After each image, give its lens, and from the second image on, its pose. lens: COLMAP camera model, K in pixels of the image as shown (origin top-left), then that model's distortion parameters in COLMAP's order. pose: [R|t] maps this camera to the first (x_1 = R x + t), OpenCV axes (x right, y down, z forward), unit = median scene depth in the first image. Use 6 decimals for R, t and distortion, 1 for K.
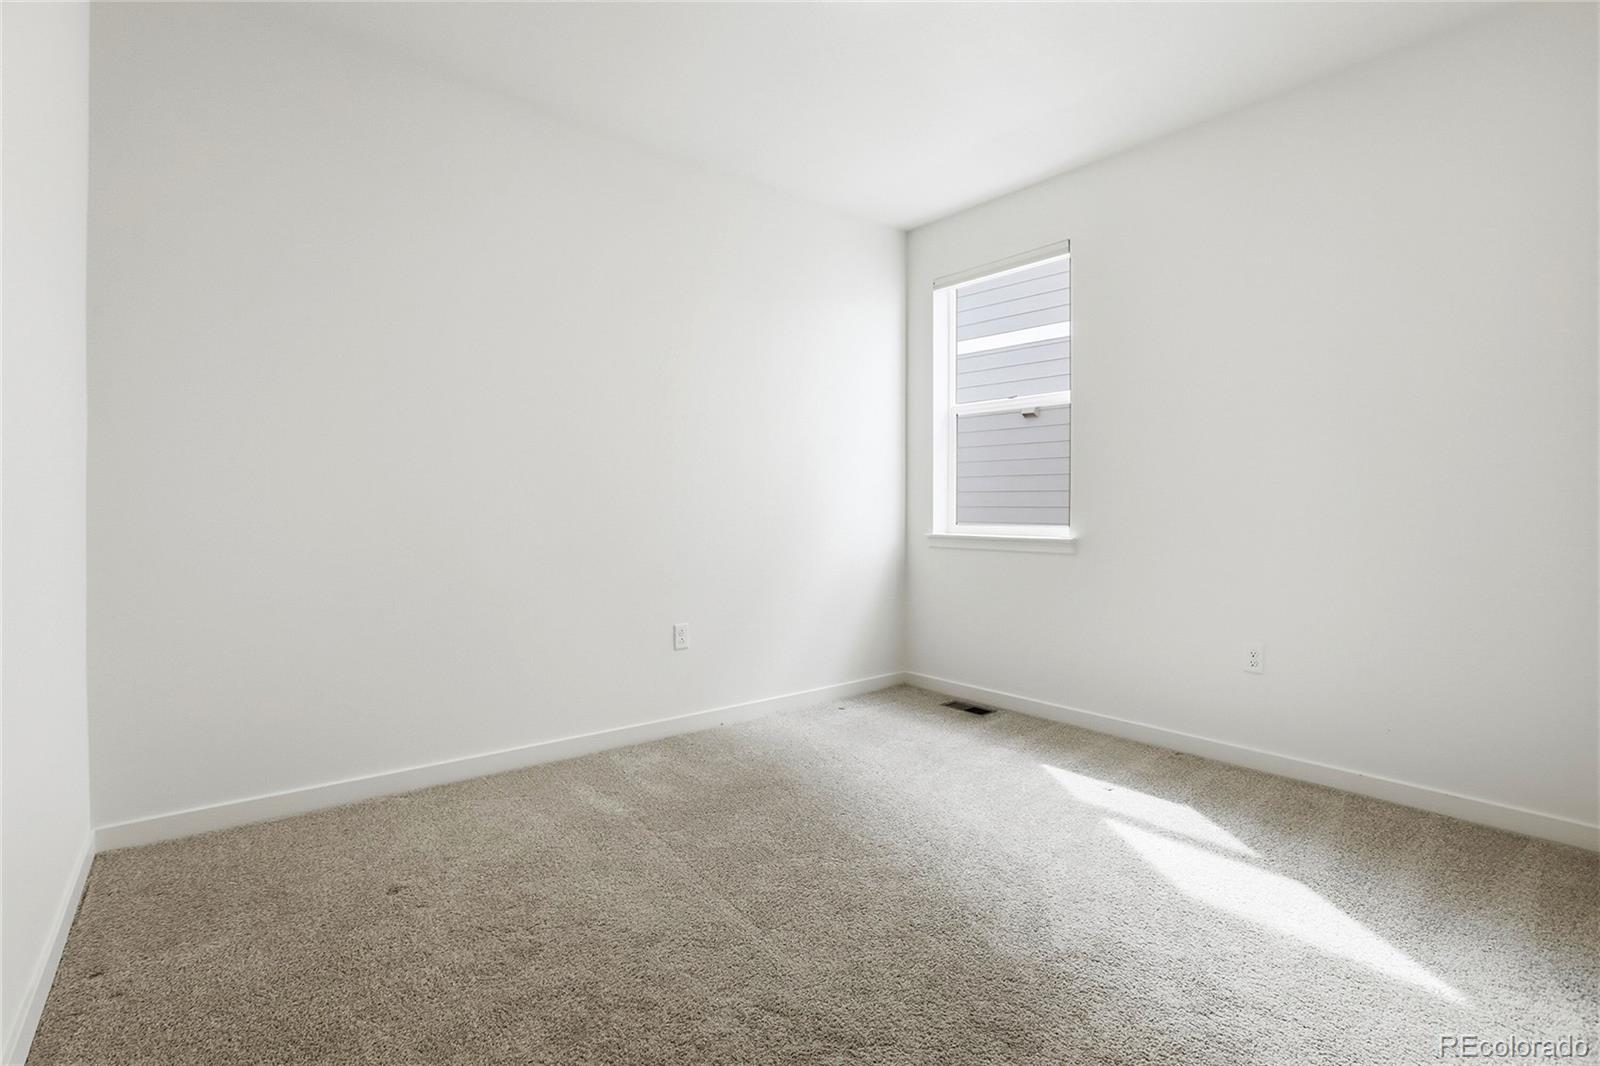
lens RADIAL K [[735.5, 0, 800.2], [0, 735.5, 526.9], [0, 0, 1]] dist [-0.027498, 0.002396]
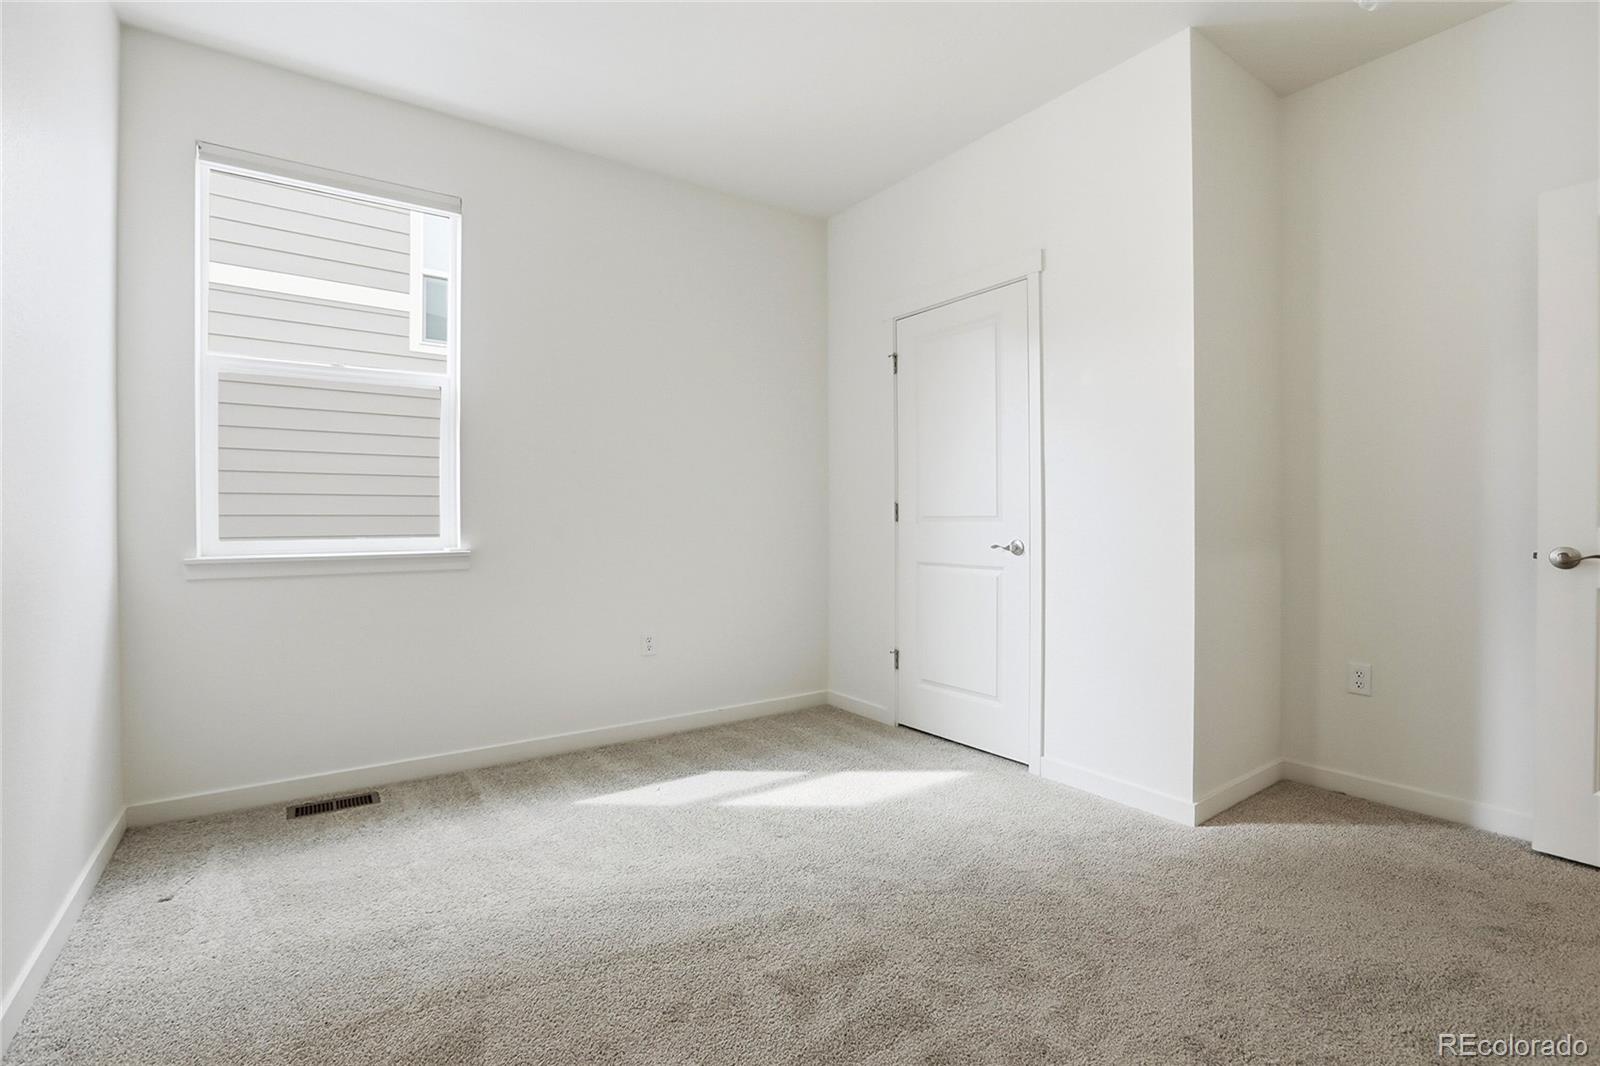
lens RADIAL K [[735.5, 0, 798.7], [0, 735.5, 524.7], [0, 0, 1]] dist [-0.027498, 0.002396]
pose [[0.062056, -0.010728, 0.998015, -0.539599], [0.022347, 0.999706, 0.009356, -0.017598], [-0.997822, 0.021722, 0.062277, 0.666946]]
